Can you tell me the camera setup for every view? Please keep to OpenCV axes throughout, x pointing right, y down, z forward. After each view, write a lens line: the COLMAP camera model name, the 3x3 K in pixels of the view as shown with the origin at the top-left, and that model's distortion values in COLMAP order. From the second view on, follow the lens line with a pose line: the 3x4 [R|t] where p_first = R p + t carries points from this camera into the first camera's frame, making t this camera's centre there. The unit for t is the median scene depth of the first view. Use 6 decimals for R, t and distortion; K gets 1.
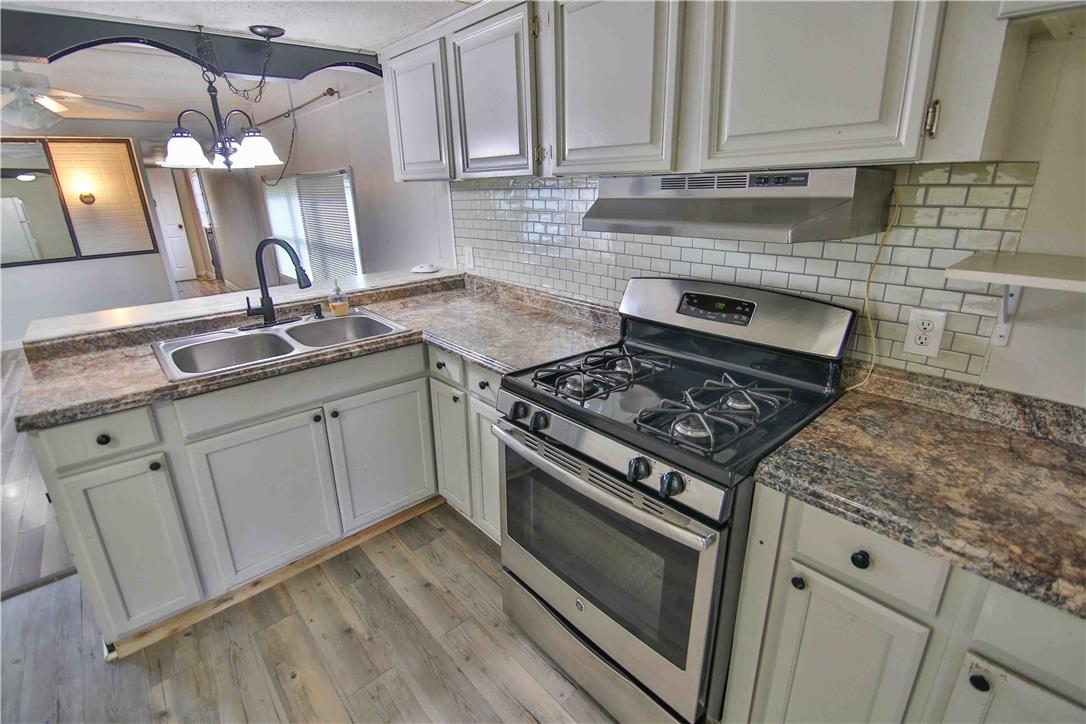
lens RADIAL K [[495.2, 0, 560.2], [0, 495.2, 350.7], [0, 0, 1]] dist [-0.010834, -0.000253]
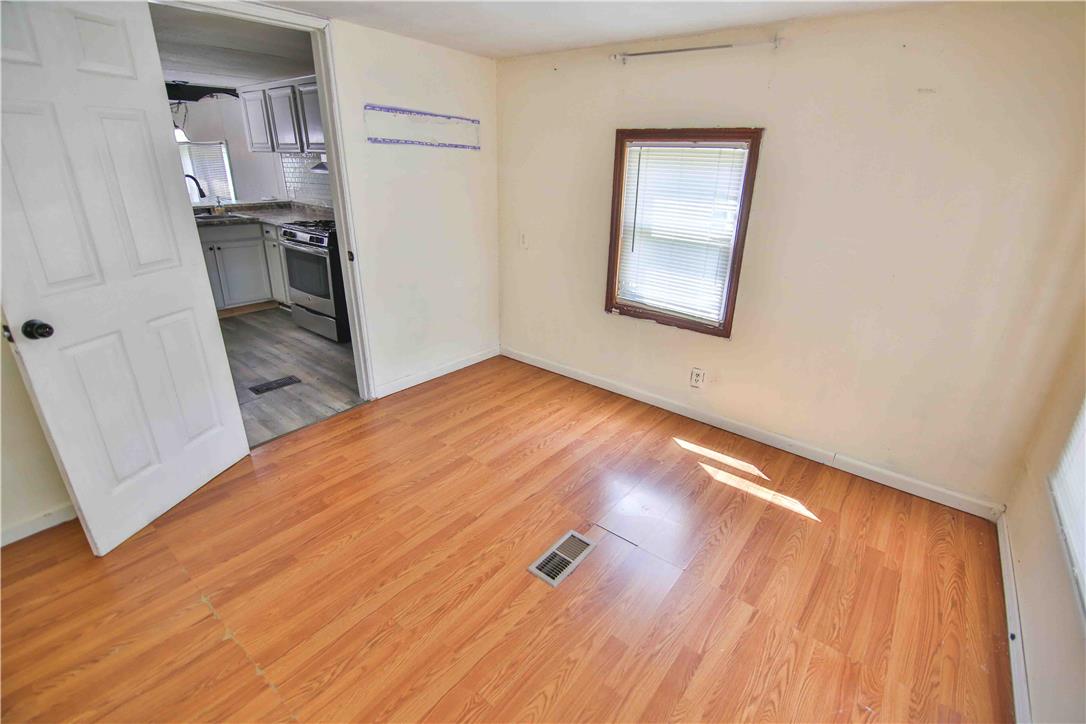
lens RADIAL K [[495.2, 0, 560.2], [0, 495.2, 350.7], [0, 0, 1]] dist [-0.010834, -0.000253]
pose [[0.985429, -0.017174, 0.169217, 0.713417], [0.010120, 0.999047, 0.042456, 0.501373], [-0.169785, -0.040125, 0.984664, -1.545370]]
